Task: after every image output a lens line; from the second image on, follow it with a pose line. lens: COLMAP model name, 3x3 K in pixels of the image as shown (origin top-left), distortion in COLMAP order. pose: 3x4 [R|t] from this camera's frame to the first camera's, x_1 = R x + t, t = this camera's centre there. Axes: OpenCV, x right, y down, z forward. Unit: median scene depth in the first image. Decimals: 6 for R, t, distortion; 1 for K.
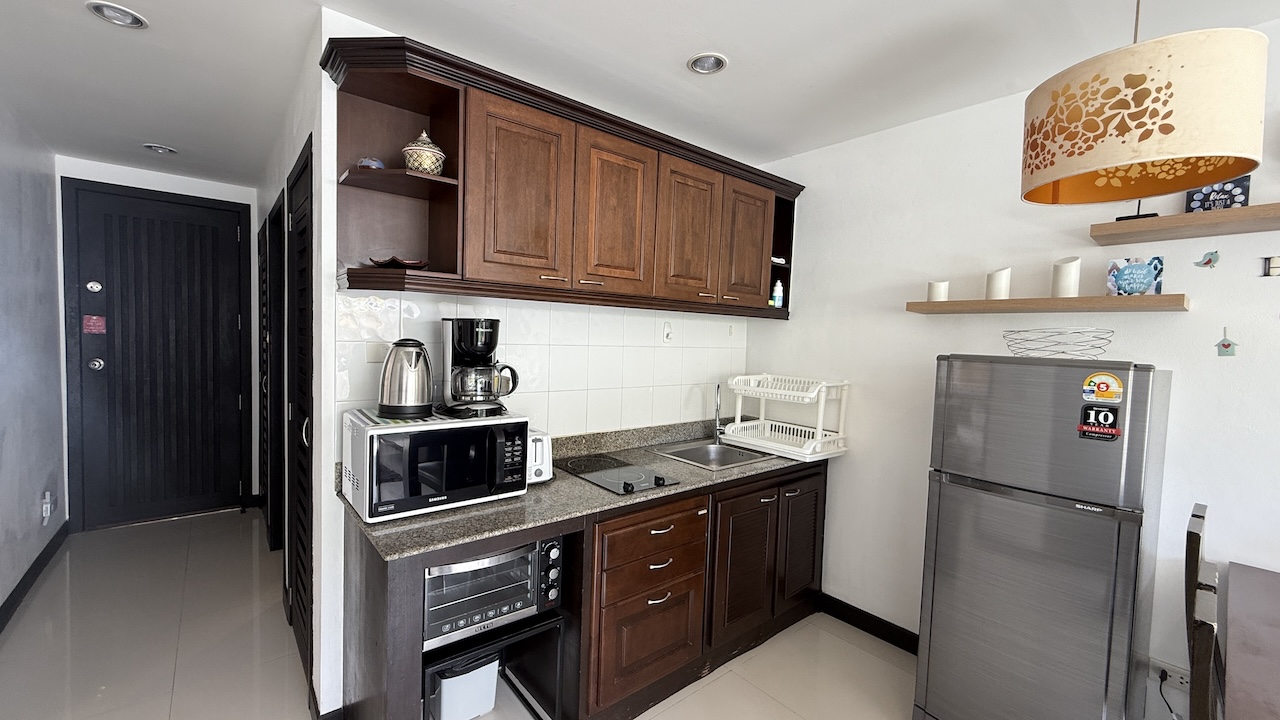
lens RADIAL K [[510.0, 0, 639.2], [0, 510.0, 360.1], [0, 0, 1]] dist [-0.000789, 0.000334]
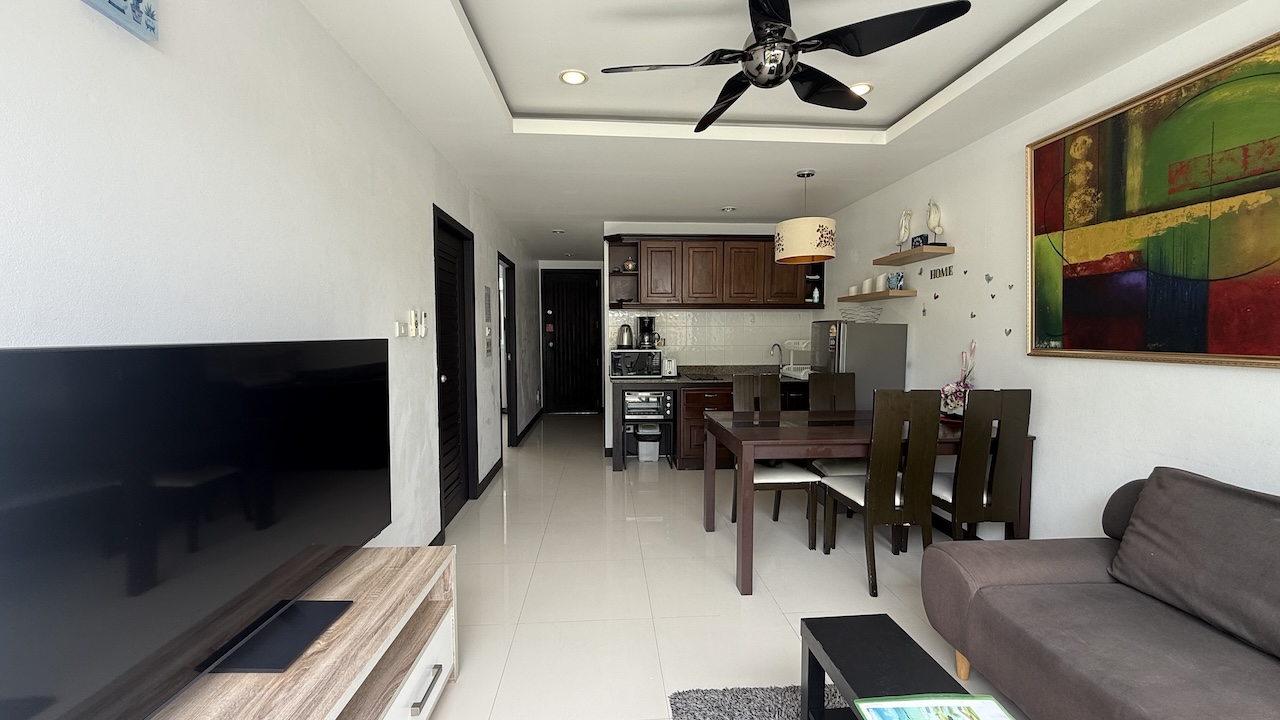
lens RADIAL K [[510.0, 0, 638.6], [0, 510.0, 361.2], [0, 0, 1]] dist [-0.000789, 0.000334]
pose [[0.808623, -0.000202, -0.588327, 1.226590], [0.000545, 1.000000, 0.000406, 0.155388], [0.588327, -0.000649, 0.808623, -1.251403]]
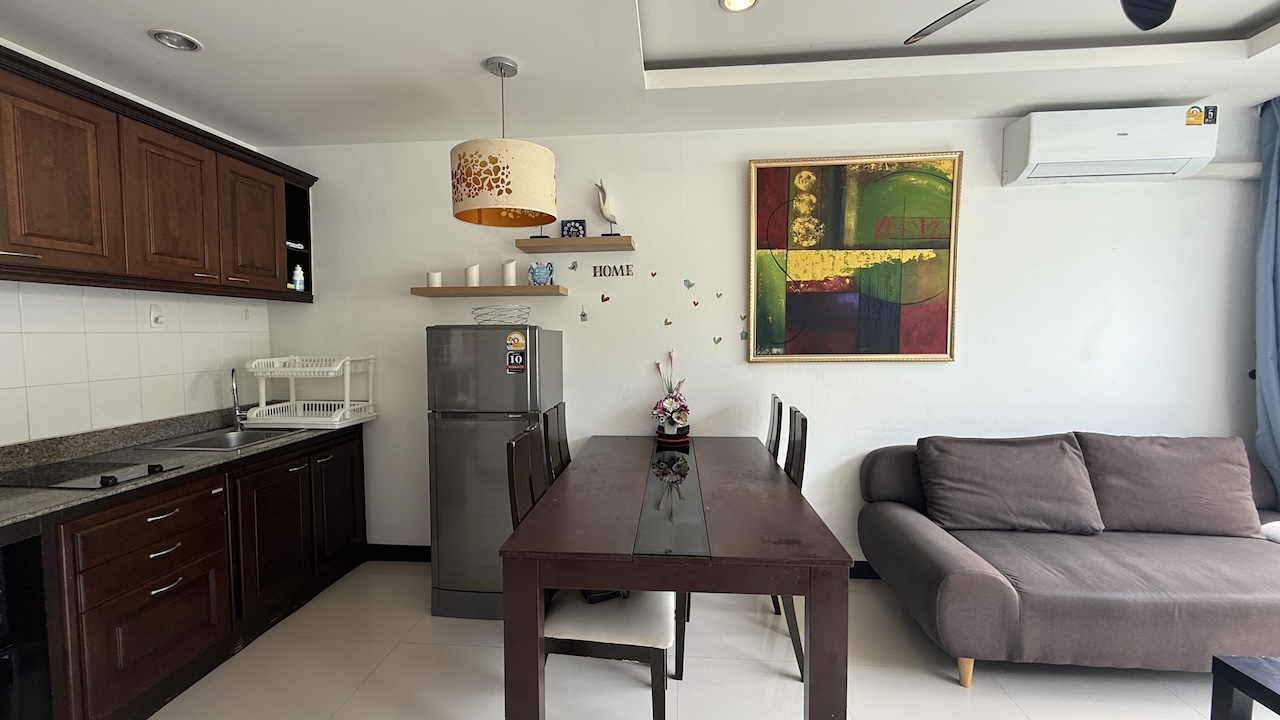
lens RADIAL K [[510.0, 0, 635.7], [0, 510.0, 359.8], [0, 0, 1]] dist [-0.000789, 0.000334]
pose [[0.705974, -0.076398, 0.704105, 0.019156], [0.062673, 0.997004, 0.045339, 0.048147], [-0.705459, 0.012120, 0.708647, -0.320948]]
